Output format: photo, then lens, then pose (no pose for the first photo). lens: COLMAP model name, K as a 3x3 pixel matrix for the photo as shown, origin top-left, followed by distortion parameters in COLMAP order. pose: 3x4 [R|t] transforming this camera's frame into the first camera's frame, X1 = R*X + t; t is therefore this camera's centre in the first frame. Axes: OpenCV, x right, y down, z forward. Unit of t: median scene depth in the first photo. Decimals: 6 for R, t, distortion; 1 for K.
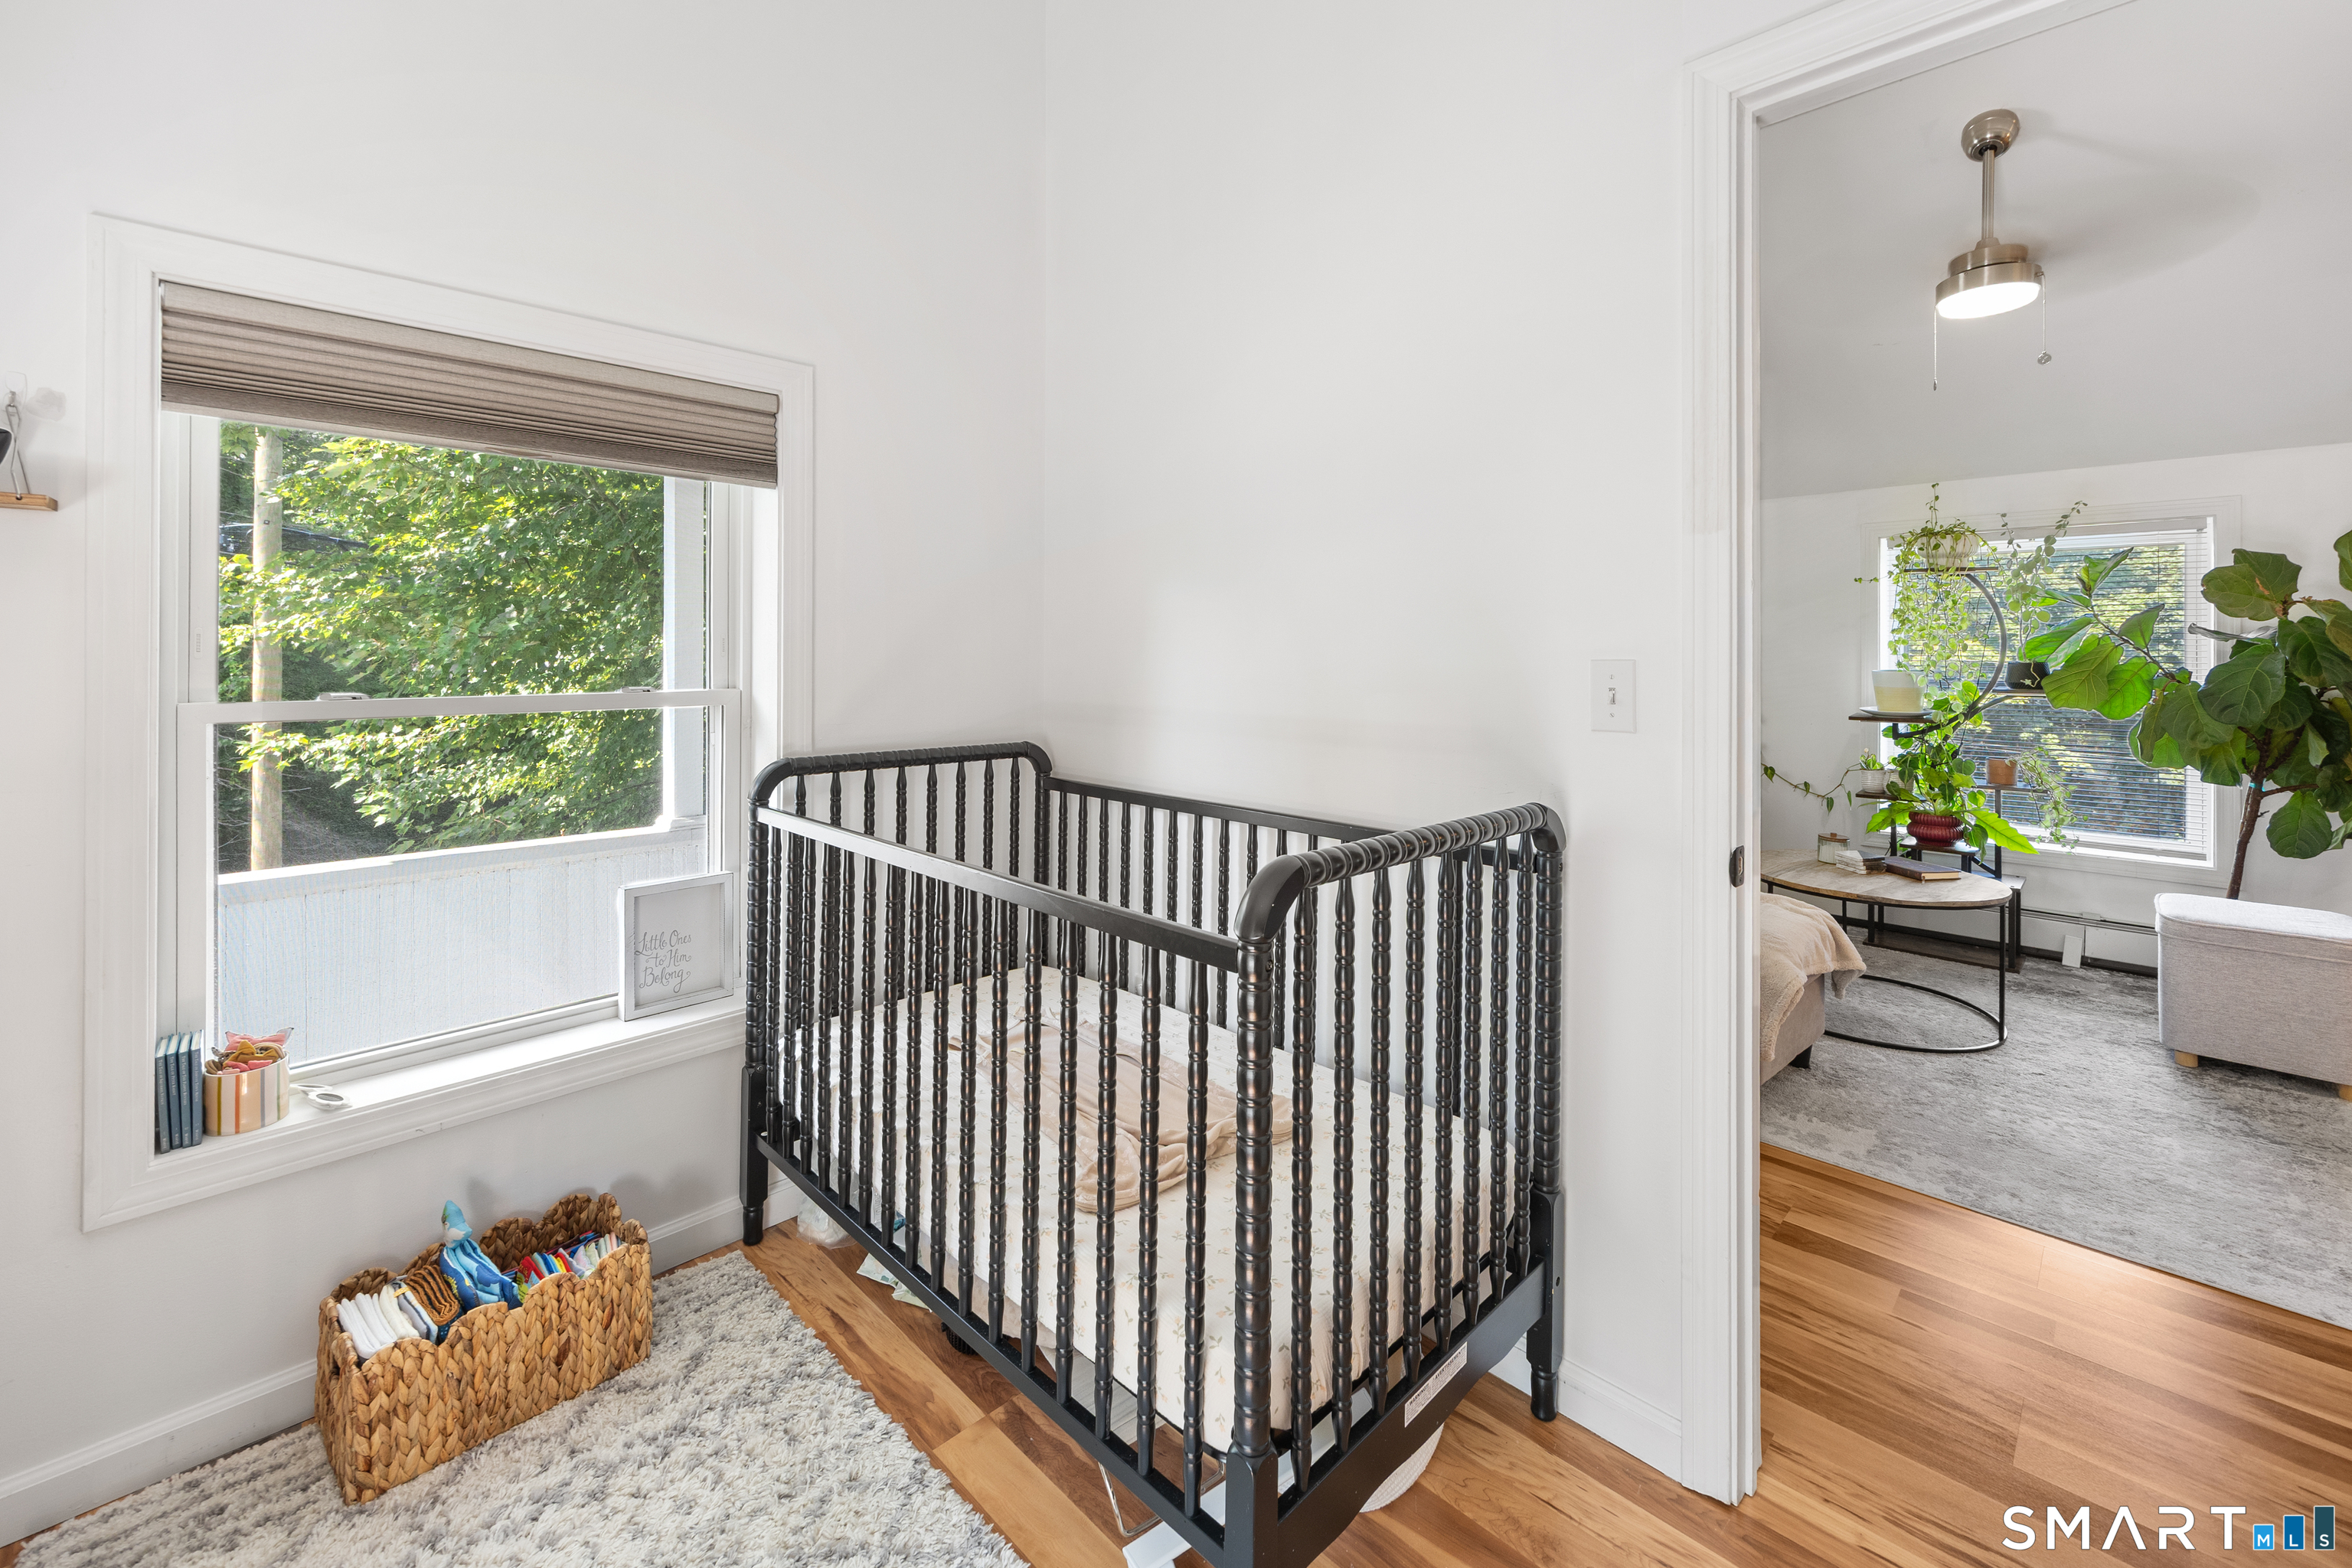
lens RADIAL K [[963.5, 0, 1174.0], [0, 963.5, 659.0], [0, 0, 1]] dist [-0.001490, -0.000173]
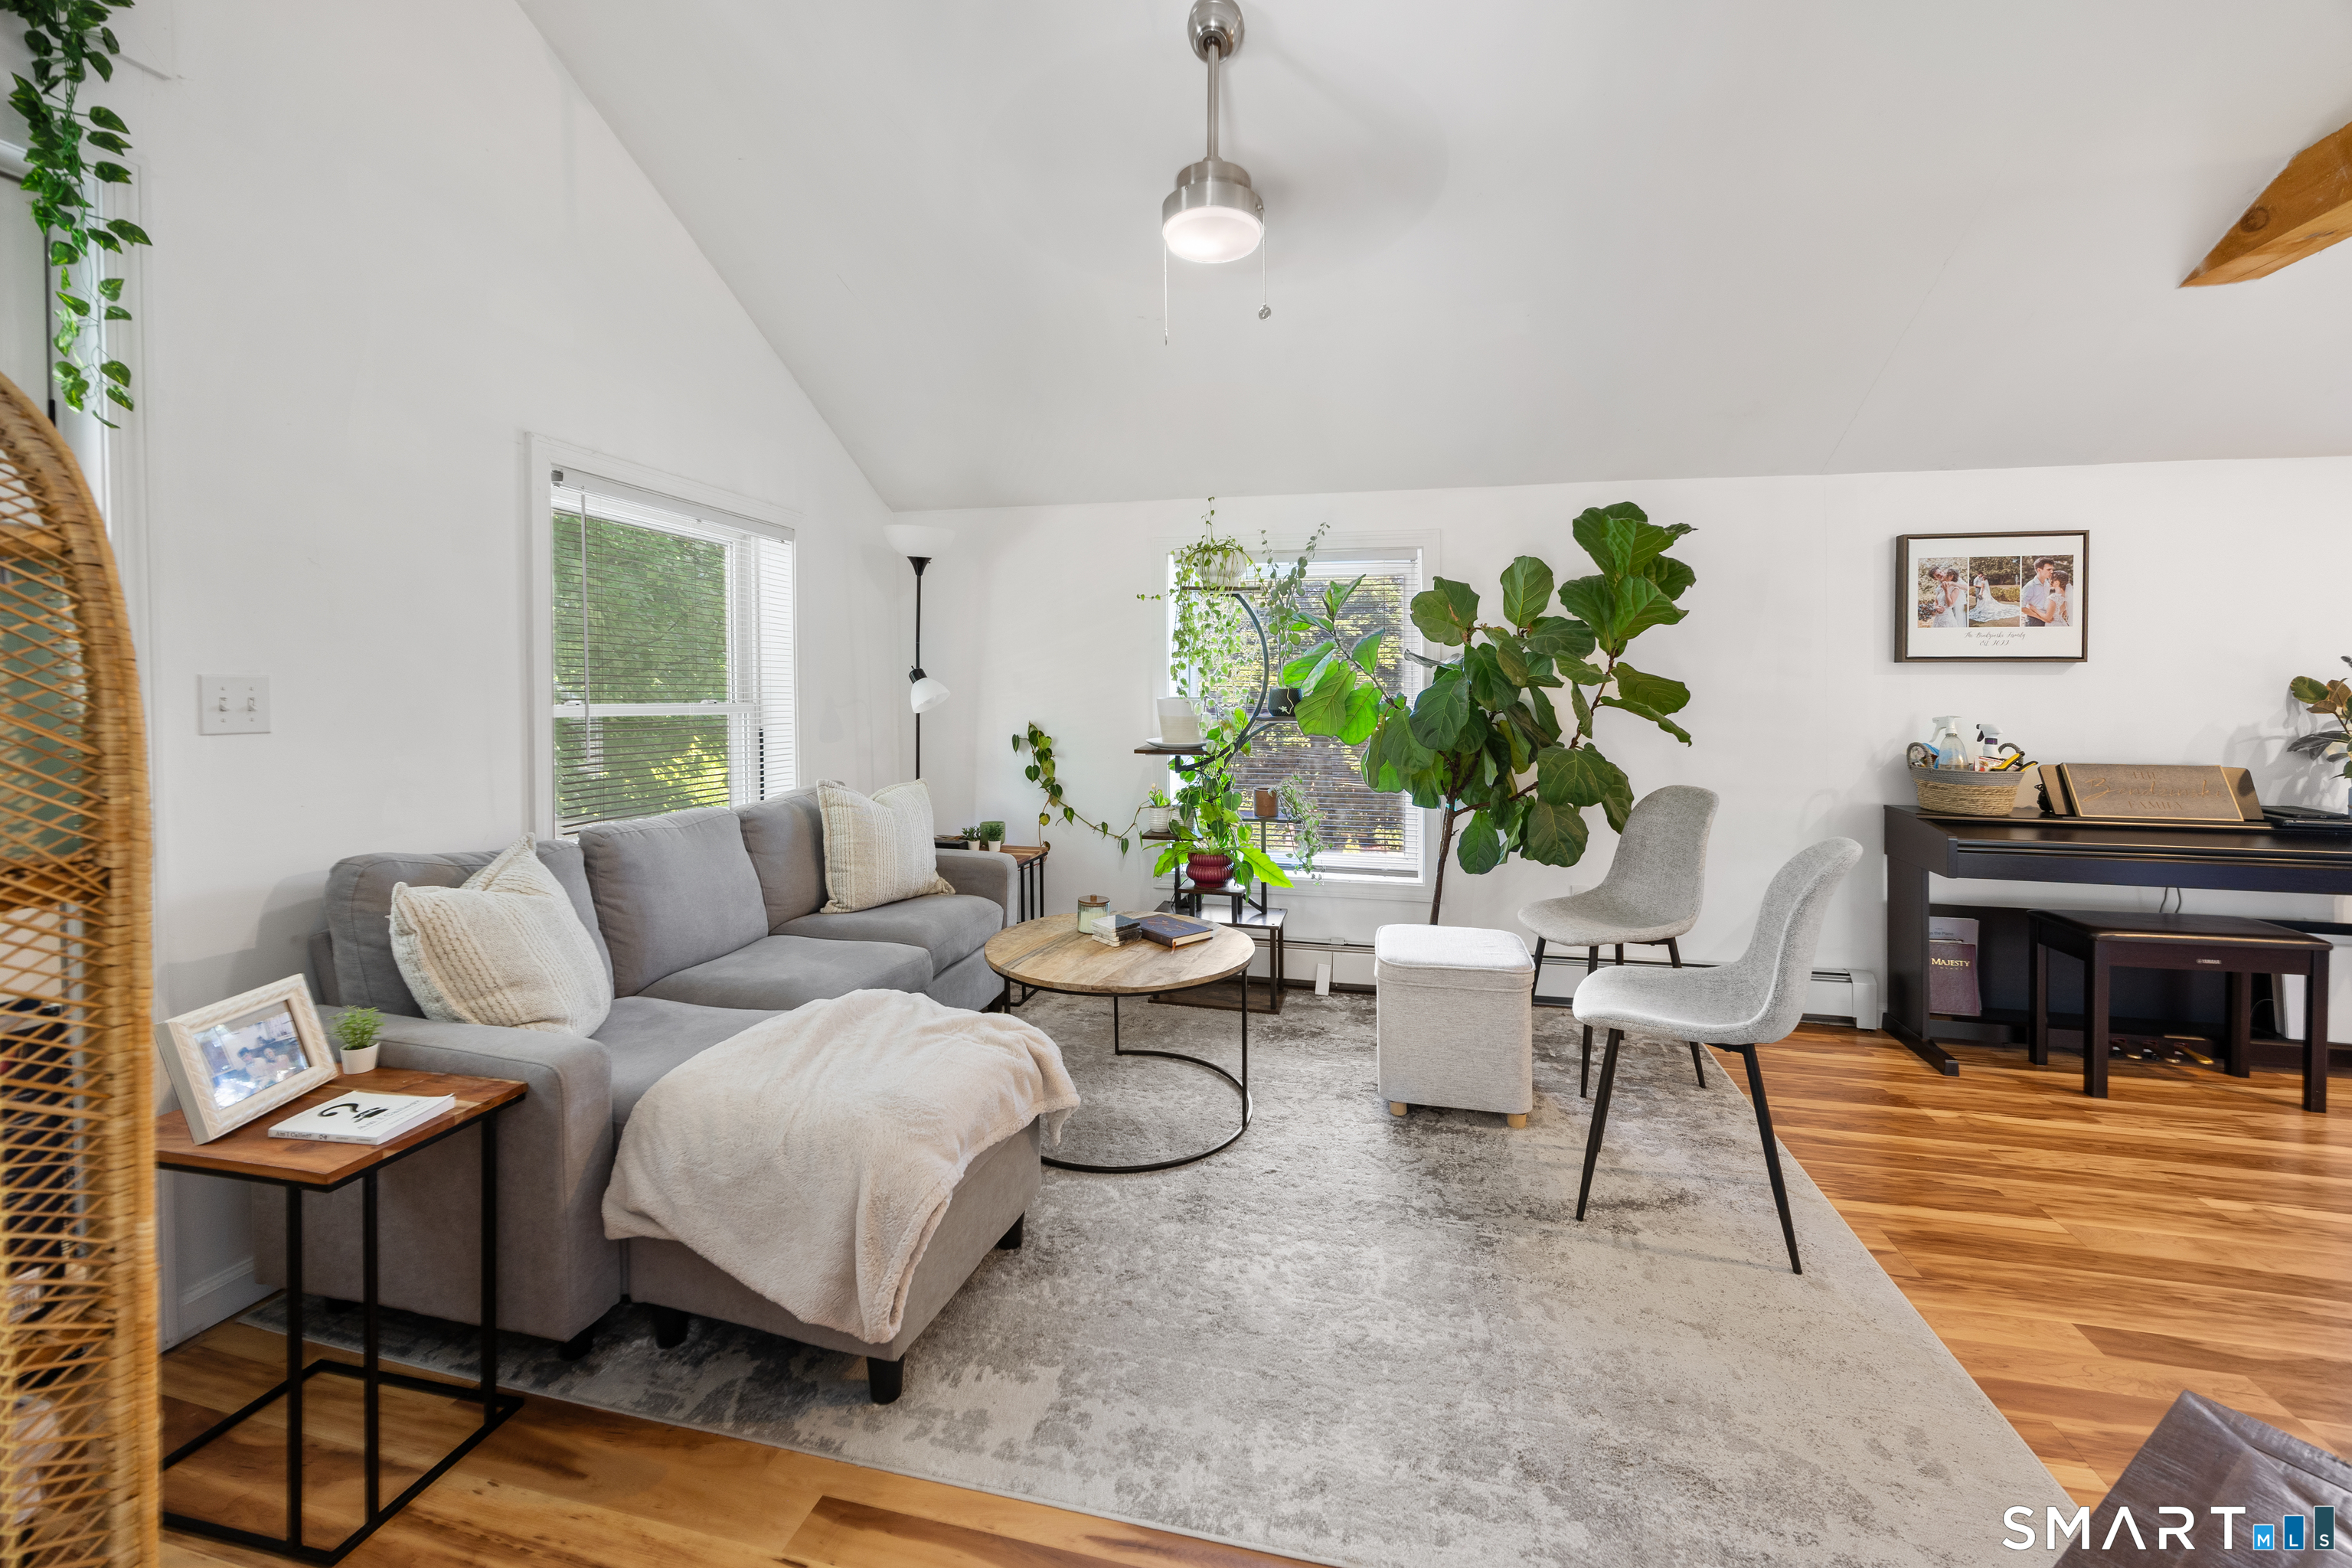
lens RADIAL K [[944.4, 0, 1186.1], [0, 944.4, 692.9], [0, 0, 1]] dist [-0.000329, 0.000030]
pose [[0.844197, -0.004326, 0.536015, 0.313092], [0.002789, 0.999989, 0.003678, 0.004247], [-0.536026, -0.001610, 0.844200, 0.269978]]
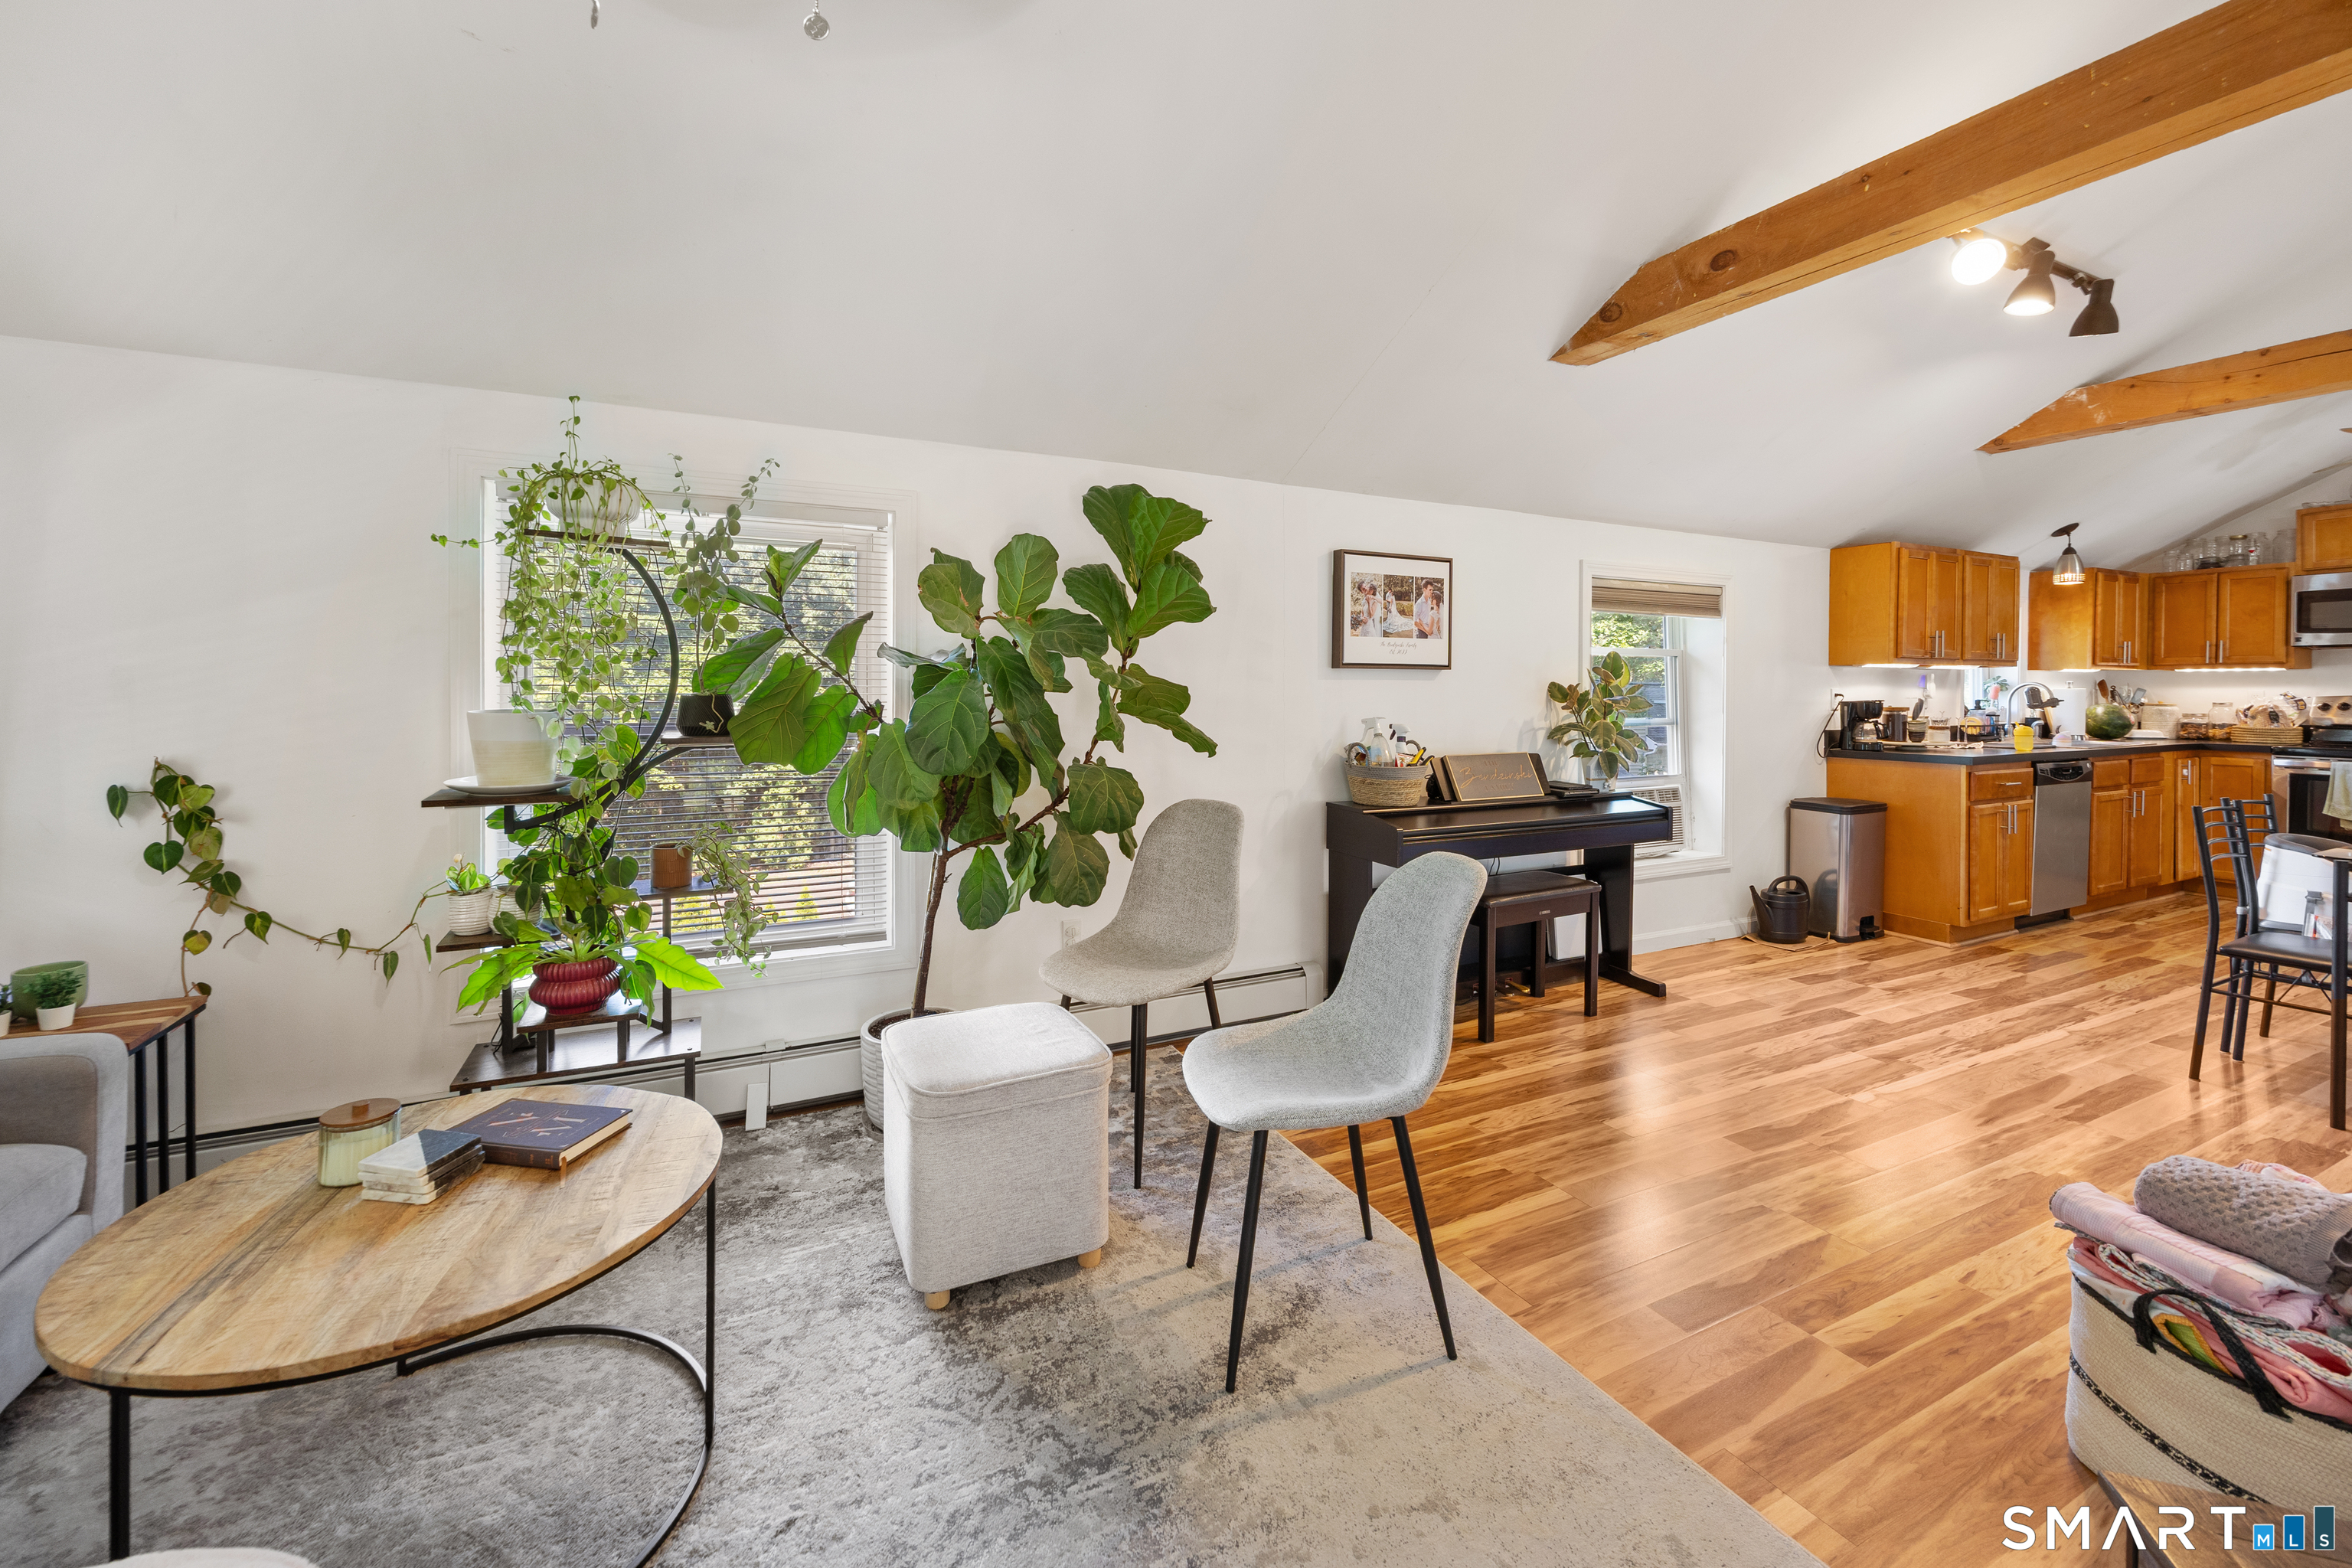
lens RADIAL K [[949.0, 0, 1168.7], [0, 949.0, 684.9], [0, 0, 1]] dist [-0.001756, 0.000524]
pose [[0.323516, 0.003980, 0.946214, 0.399512], [0.006017, 0.999962, -0.006263, 0.002606], [-0.946204, 0.007720, 0.323480, 0.520981]]
